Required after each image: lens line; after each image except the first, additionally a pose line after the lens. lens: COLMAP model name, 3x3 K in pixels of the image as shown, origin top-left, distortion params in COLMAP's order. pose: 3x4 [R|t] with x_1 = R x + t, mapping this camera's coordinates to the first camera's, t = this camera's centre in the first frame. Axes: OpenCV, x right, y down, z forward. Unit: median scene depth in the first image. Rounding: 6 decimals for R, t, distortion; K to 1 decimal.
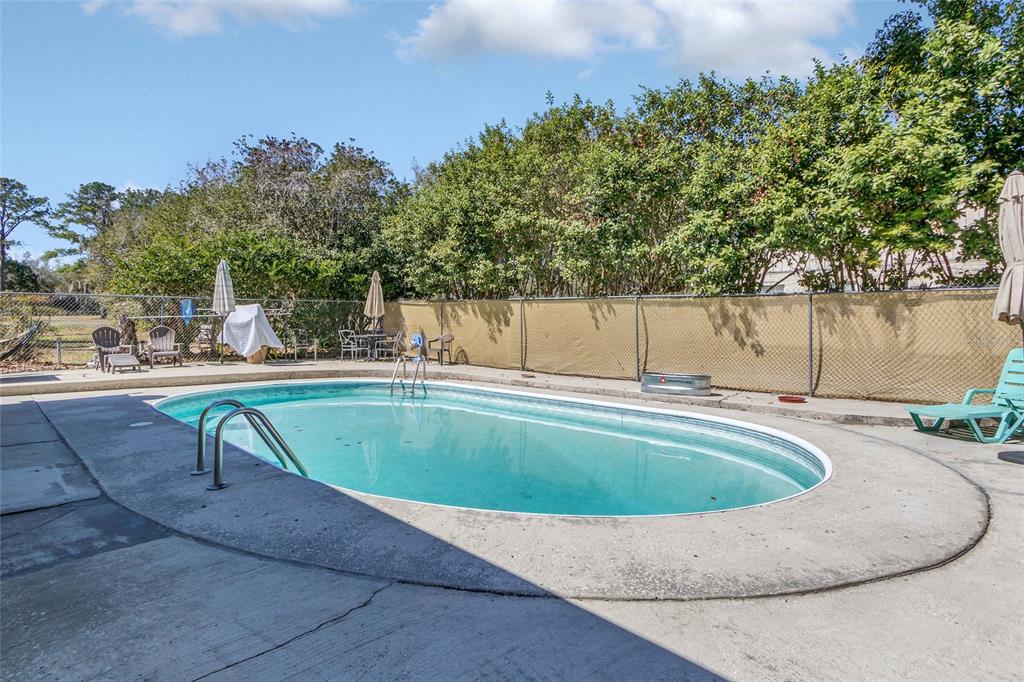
lens RADIAL K [[501.7, 0, 512.2], [0, 501.7, 314.0], [0, 0, 1]] dist [0.003591, 0.000920]
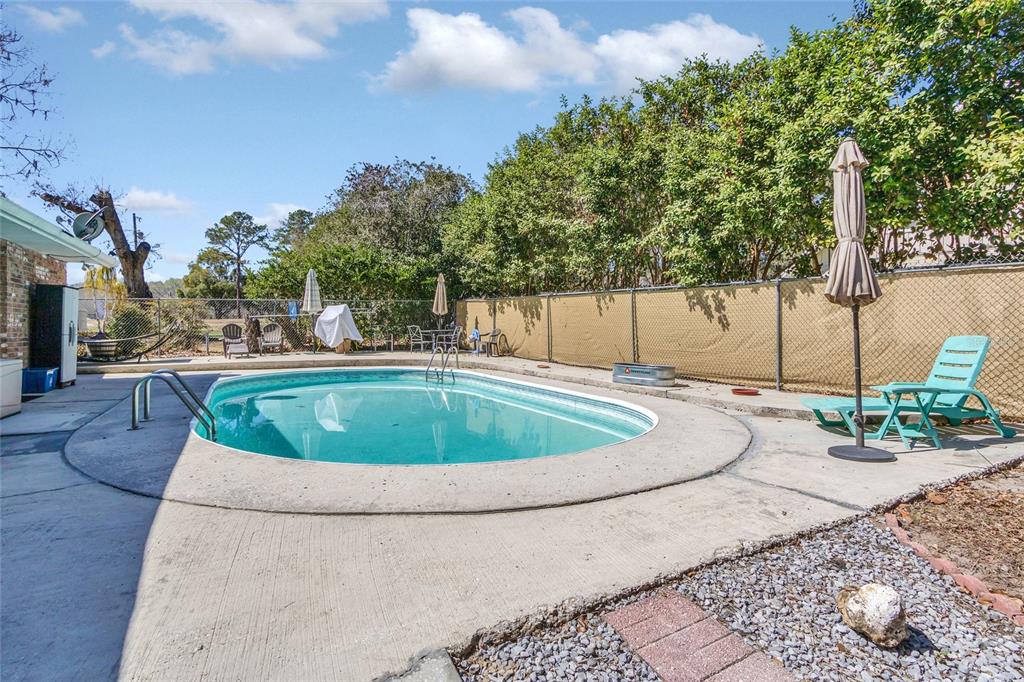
lens RADIAL K [[483.1, 0, 515.3], [0, 483.1, 324.5], [0, 0, 1]] dist [0.001070, 0.000147]
pose [[0.960504, -0.006888, -0.278181, 0.245329], [0.013675, 0.999654, 0.022465, 0.008729], [0.277930, -0.025382, 0.960266, -0.005738]]
